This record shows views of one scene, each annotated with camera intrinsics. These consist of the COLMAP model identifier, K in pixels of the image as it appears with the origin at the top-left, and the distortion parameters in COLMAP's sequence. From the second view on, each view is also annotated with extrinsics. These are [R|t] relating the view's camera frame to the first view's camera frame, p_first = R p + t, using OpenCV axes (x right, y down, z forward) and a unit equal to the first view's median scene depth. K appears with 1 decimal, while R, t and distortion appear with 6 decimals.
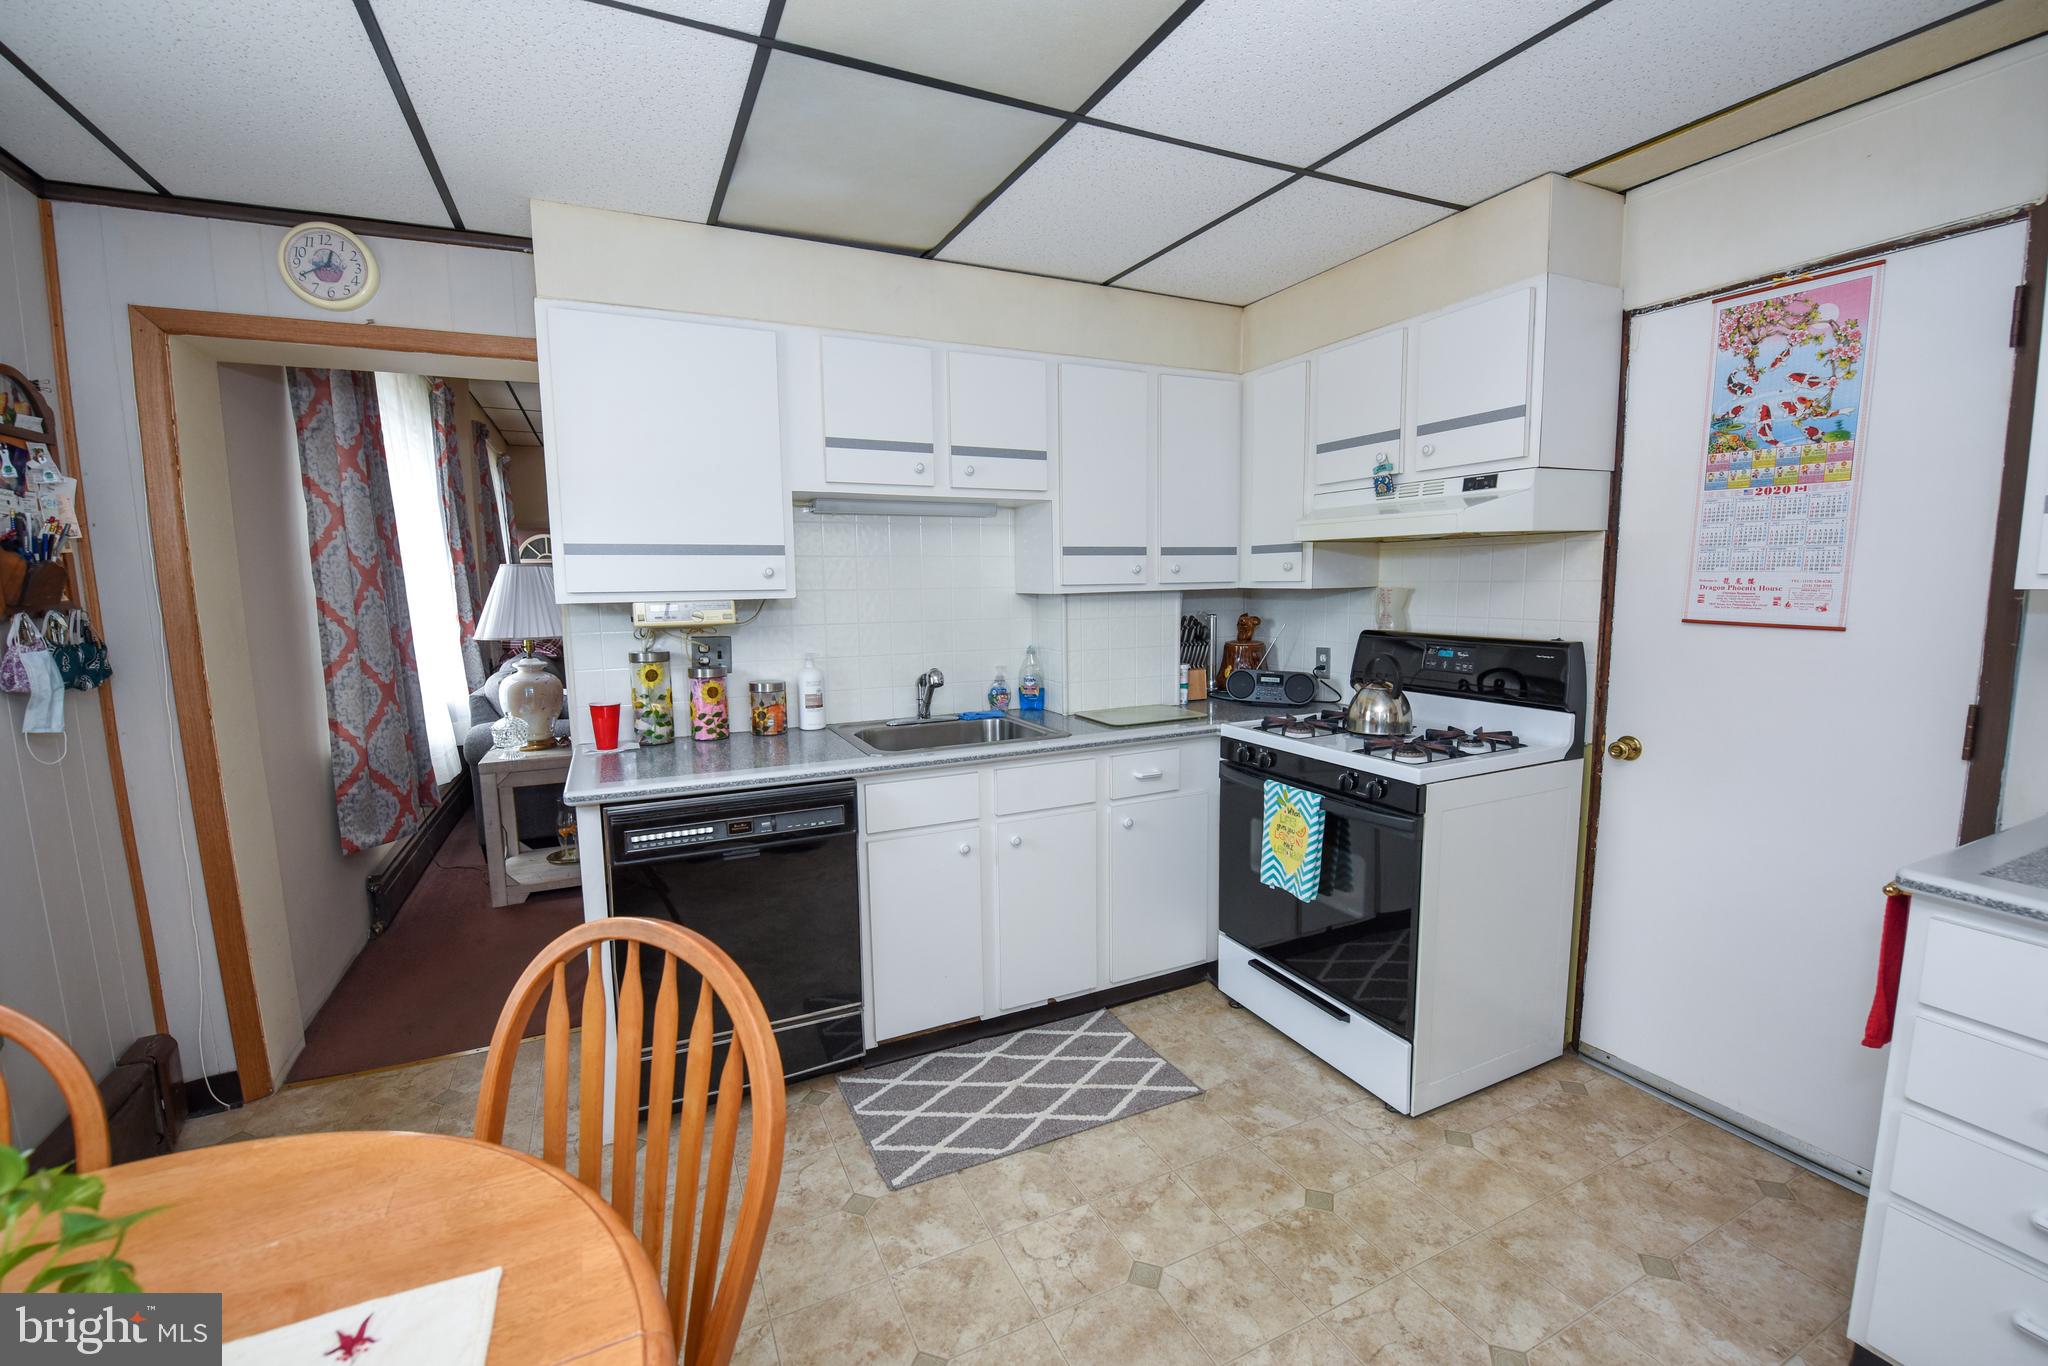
lens RADIAL K [[863.5, 0, 1037.2], [0, 863.5, 693.8], [0, 0, 1]] dist [-0.015180, -0.003285]
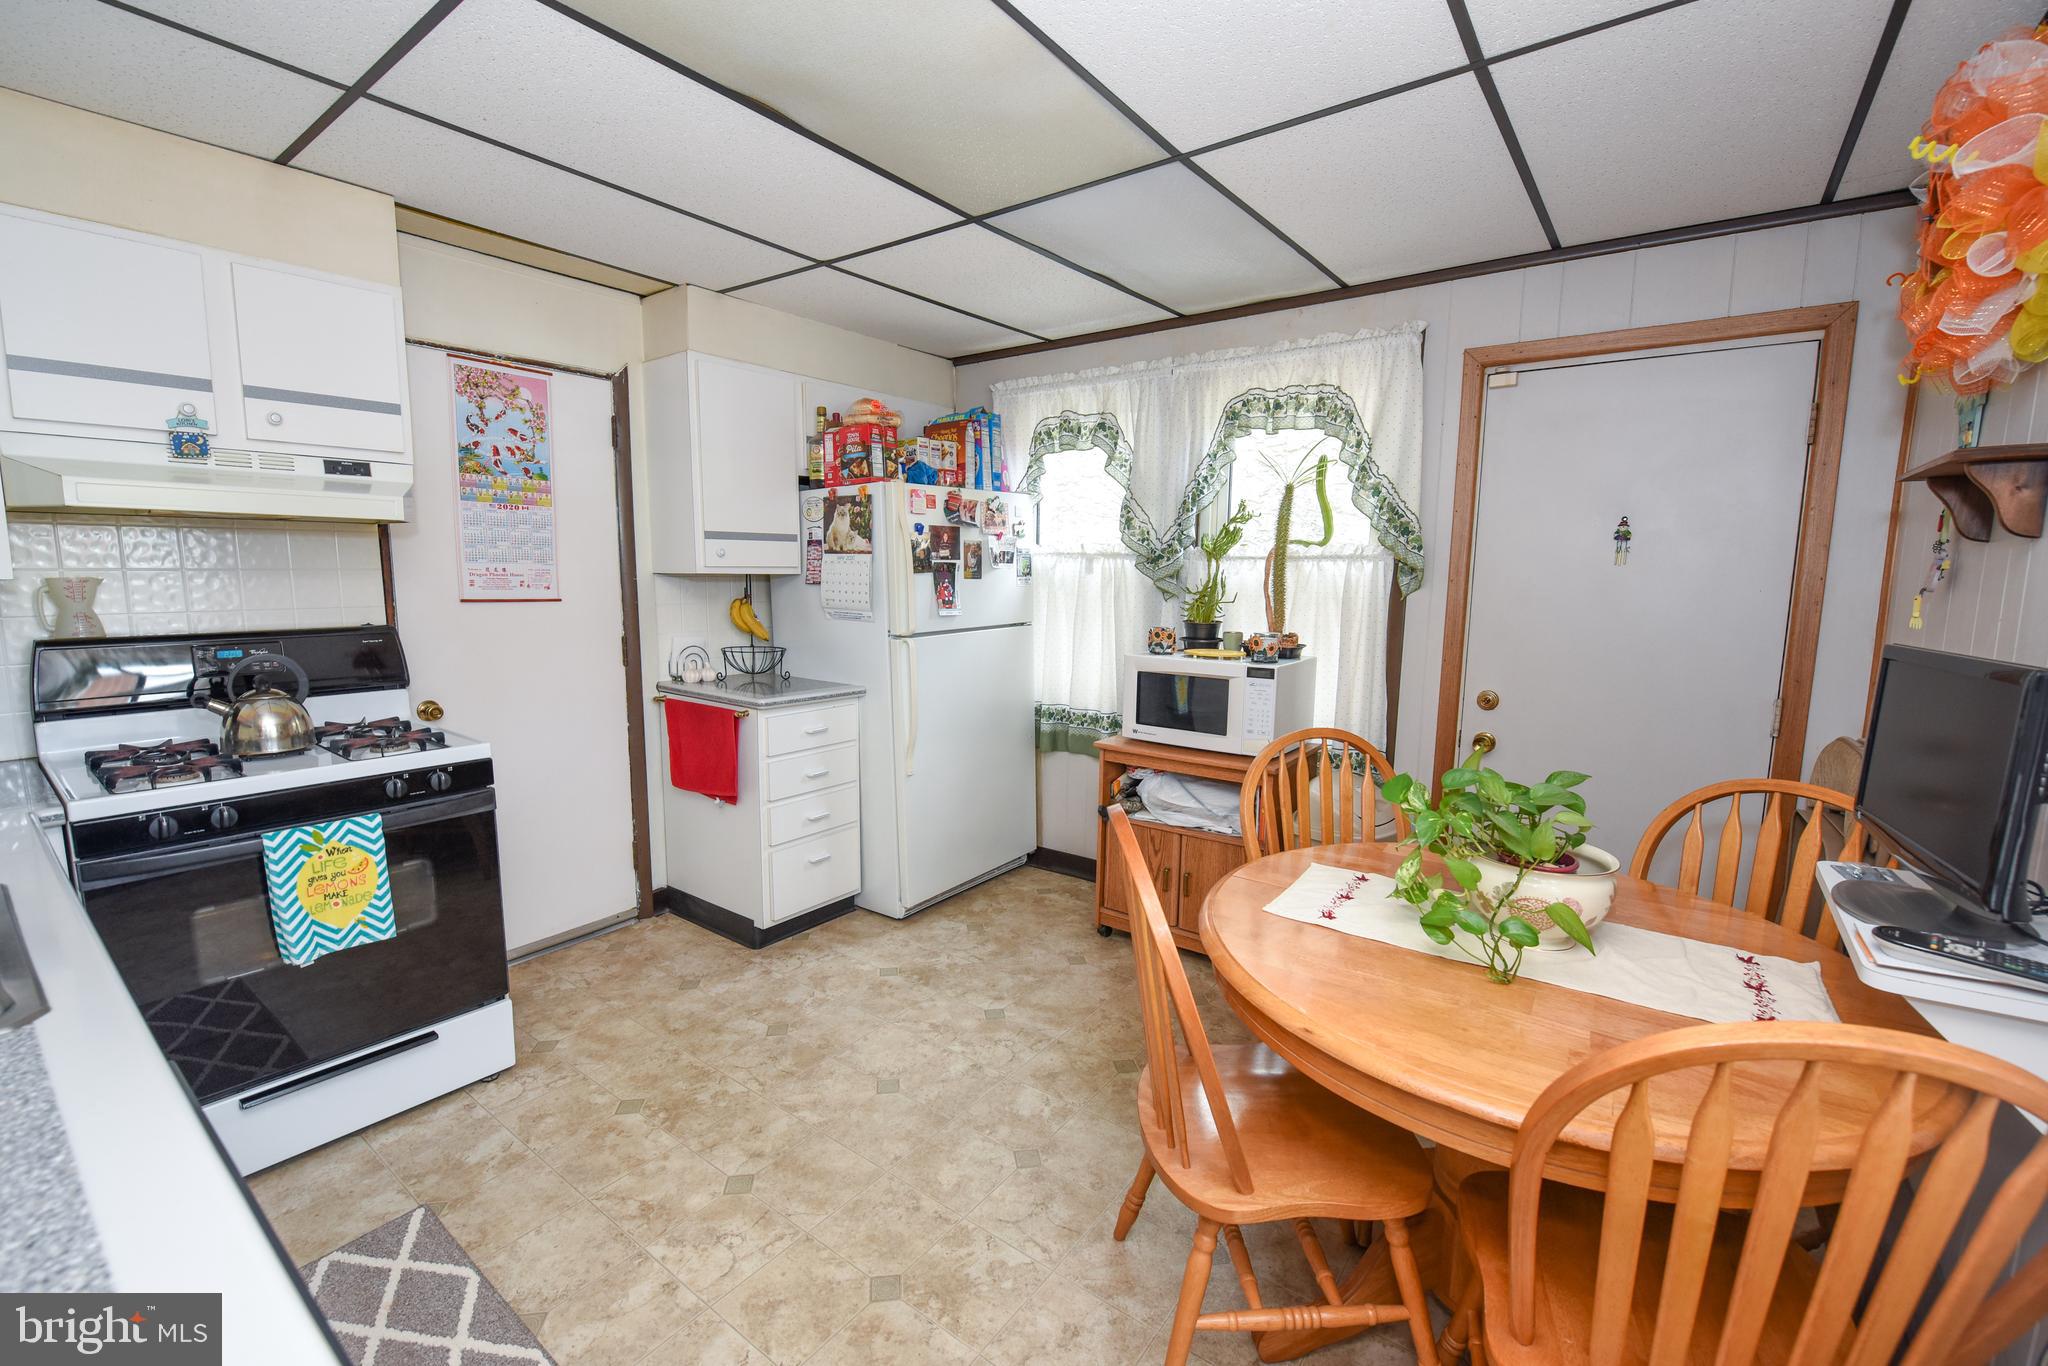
lens RADIAL K [[863.5, 0, 1016.4], [0, 863.5, 696.5], [0, 0, 1]] dist [-0.015180, -0.003285]
pose [[-0.462190, -0.119983, 0.878626, -0.827006], [0.112519, 0.974862, 0.192314, -0.105199], [-0.879613, 0.187747, -0.437071, 0.912225]]
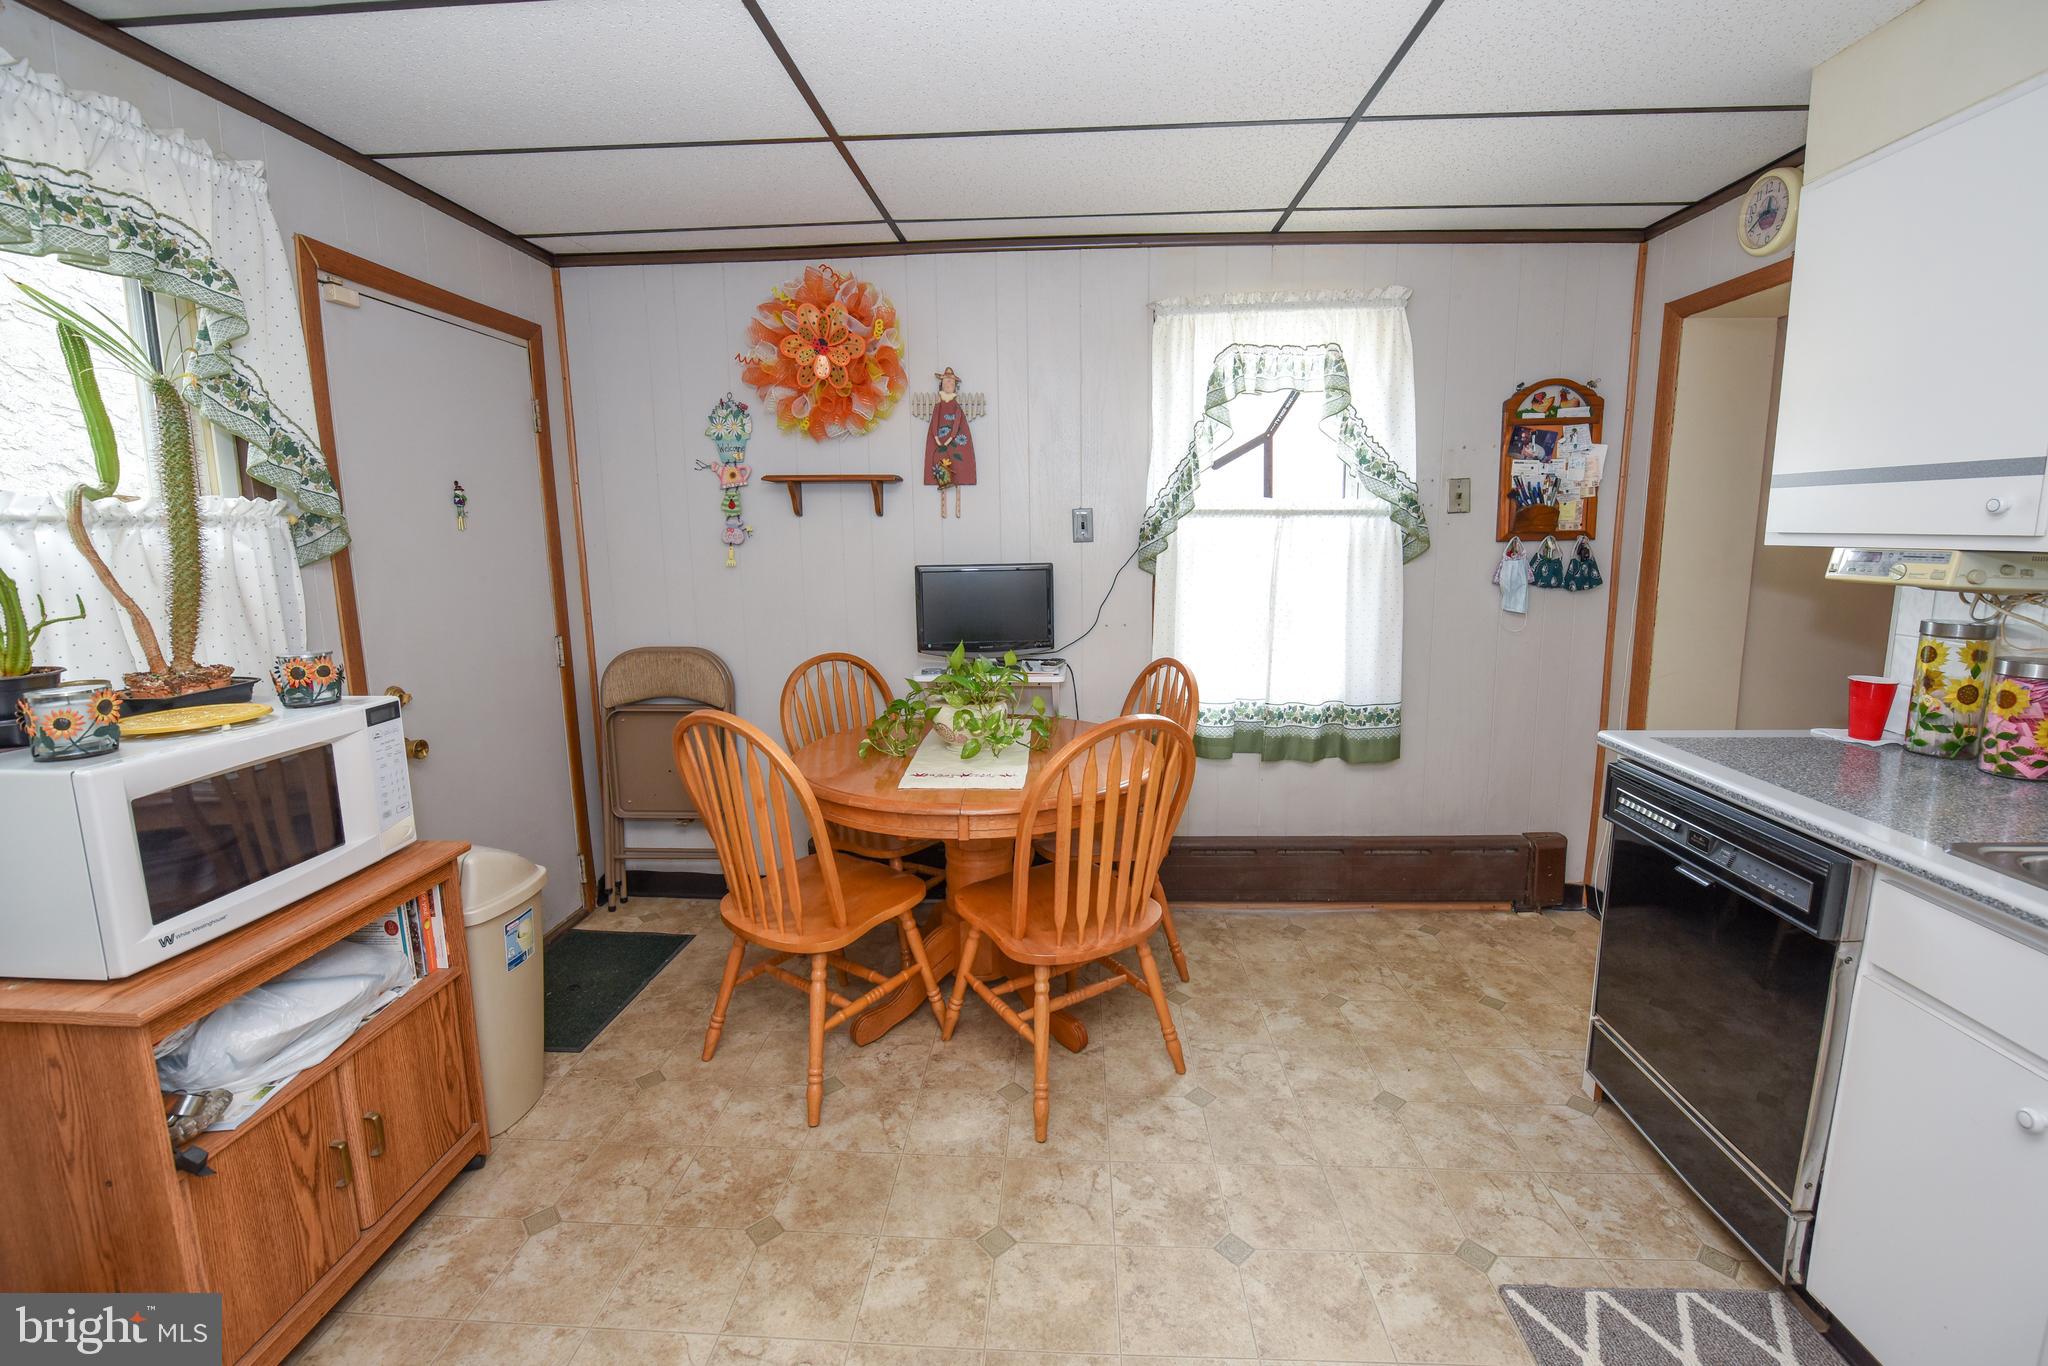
lens RADIAL K [[863.5, 0, 1038.6], [0, 863.5, 664.8], [0, 0, 1]] dist [-0.015180, -0.003285]
pose [[-0.471120, 0.153637, -0.868586, 0.632198], [-0.098744, 0.969339, 0.225017, -0.123555], [0.876525, 0.191777, -0.441504, 0.859933]]
